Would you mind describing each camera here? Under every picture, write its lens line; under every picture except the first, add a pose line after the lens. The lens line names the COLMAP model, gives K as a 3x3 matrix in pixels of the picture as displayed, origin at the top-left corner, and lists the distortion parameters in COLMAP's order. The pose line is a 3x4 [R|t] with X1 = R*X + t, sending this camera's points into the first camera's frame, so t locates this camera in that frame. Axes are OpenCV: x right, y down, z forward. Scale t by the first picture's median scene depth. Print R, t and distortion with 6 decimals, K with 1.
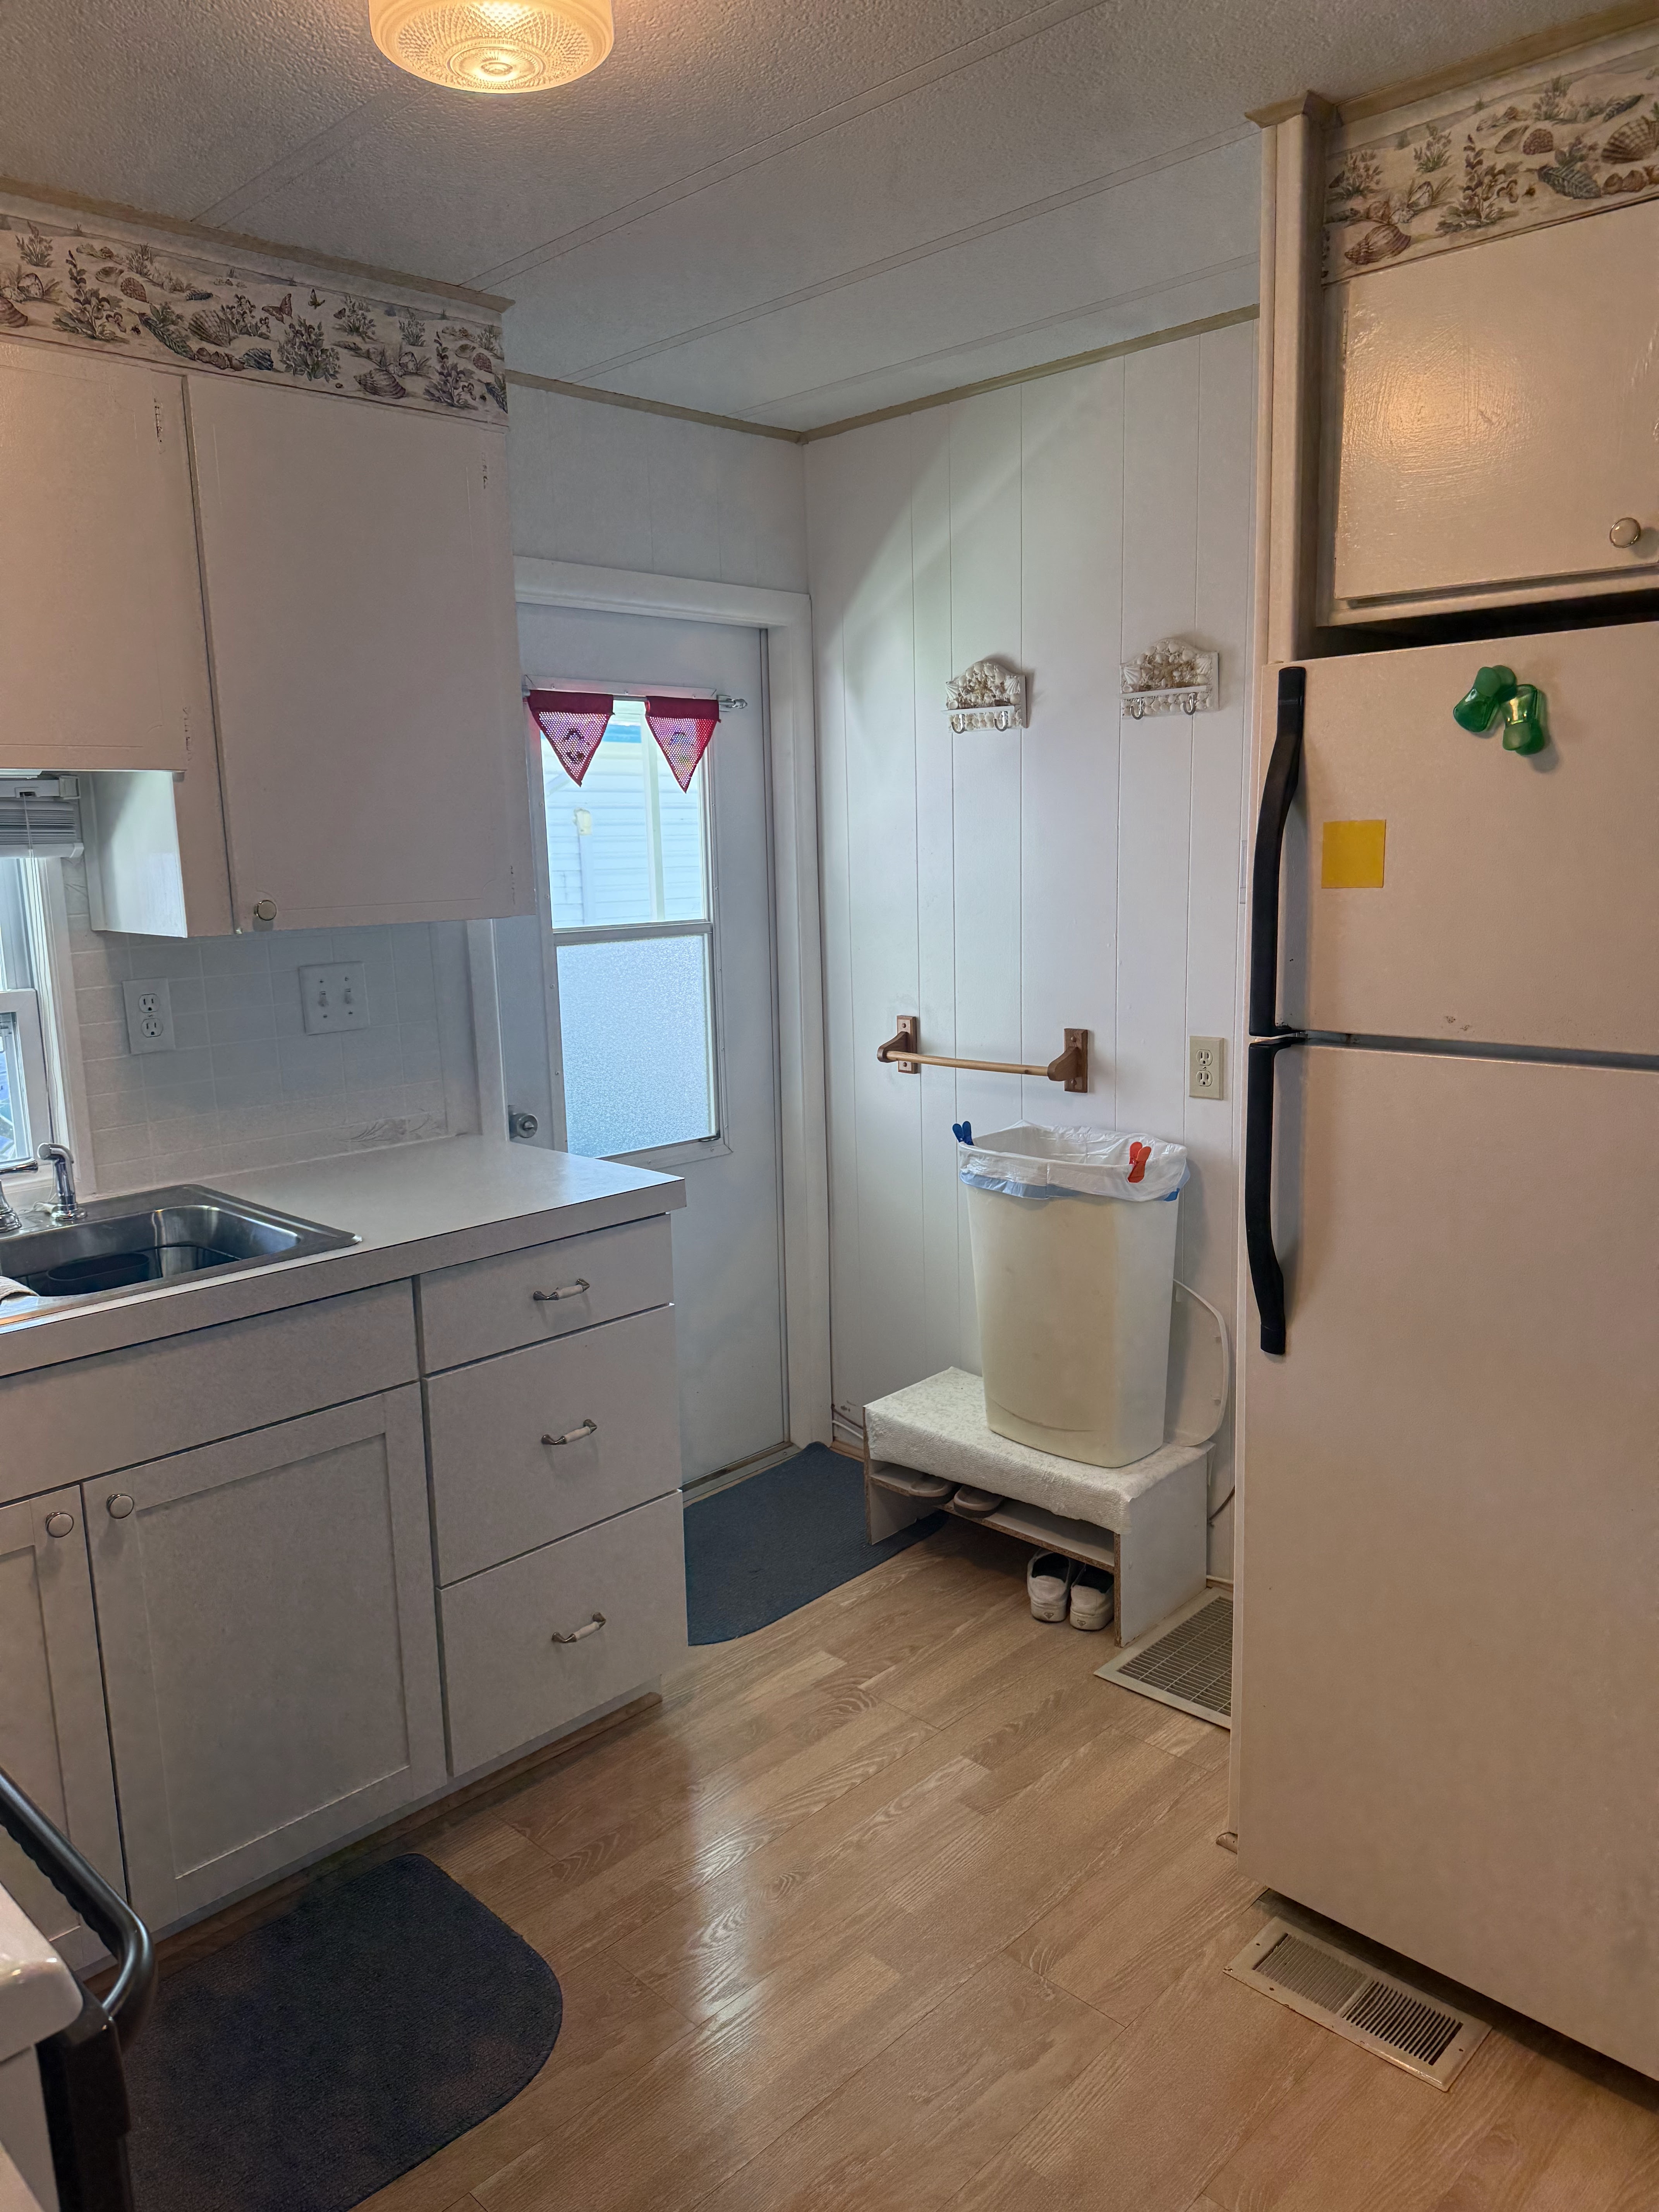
lens RADIAL K [[1580.4, 0, 828.9], [0, 1580.4, 1104.2], [0, 0, 1]] dist [0.056138, -0.049891]
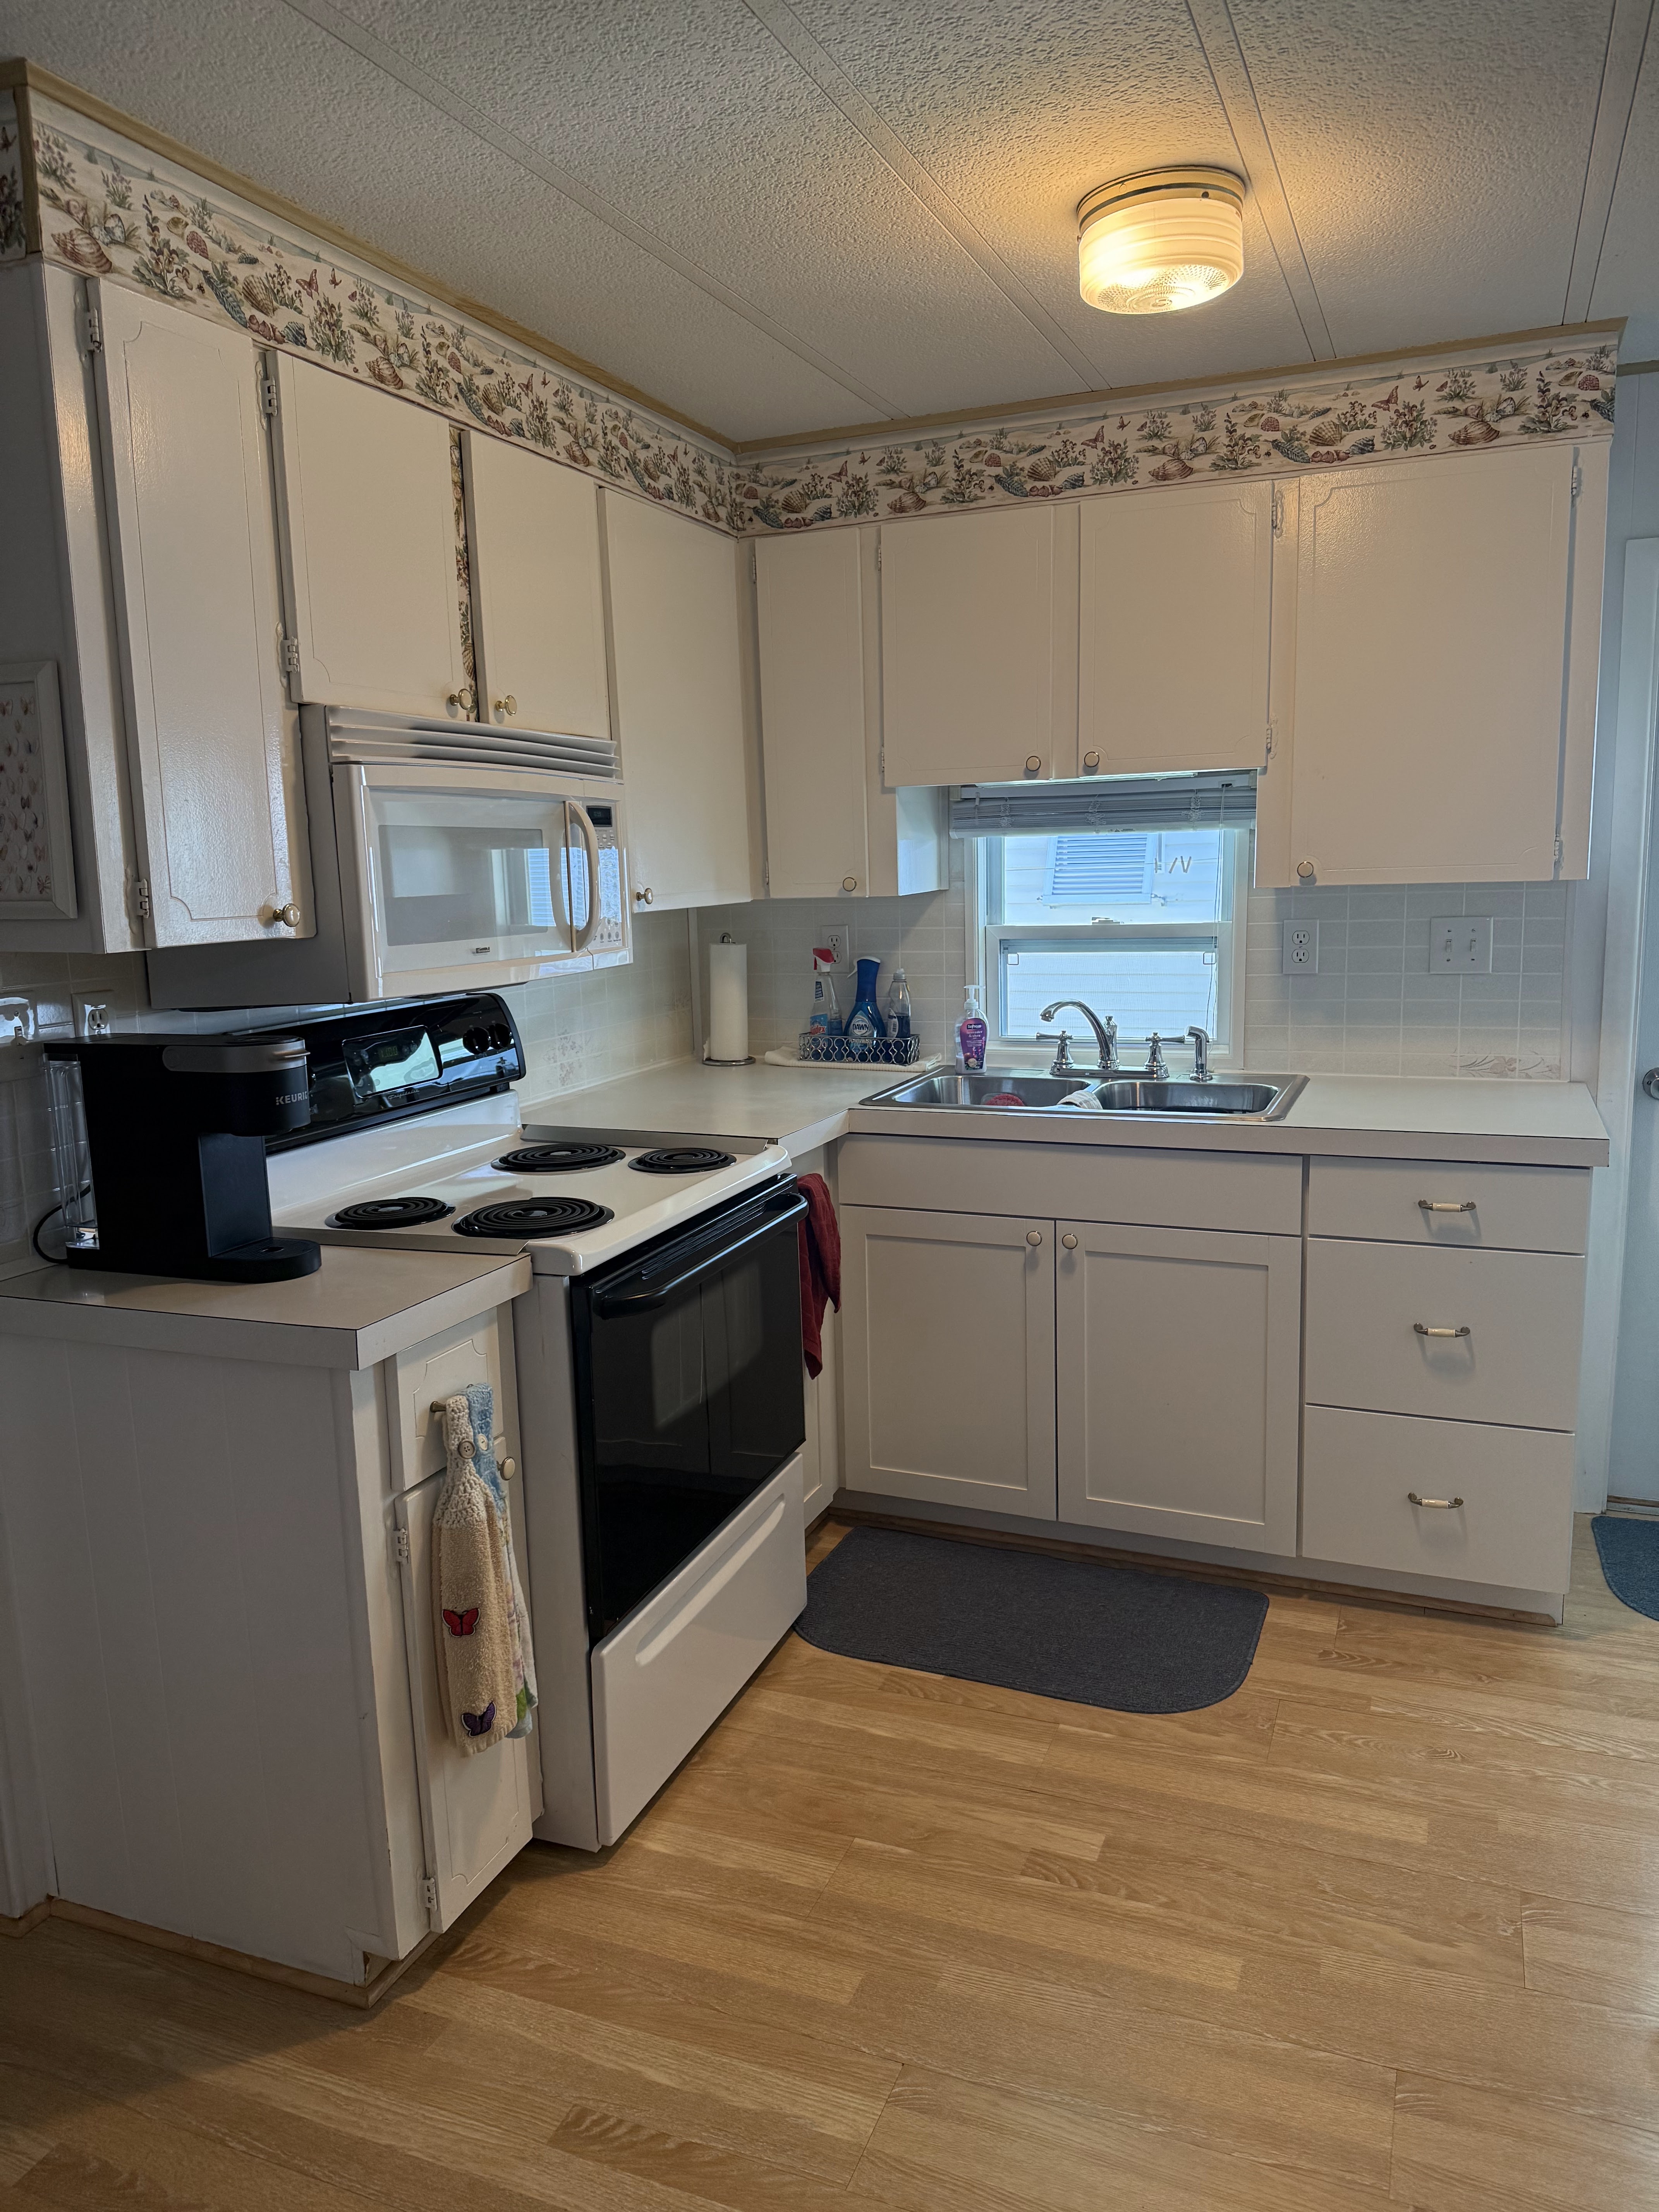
lens RADIAL K [[1580.4, 0, 827.8], [0, 1580.4, 1109.7], [0, 0, 1]] dist [0.056138, -0.049891]
pose [[0.383942, 0.167819, -0.907979, 0.715879], [-0.141053, 0.982463, 0.121941, -0.029549], [0.912520, 0.081255, 0.400880, 0.116956]]
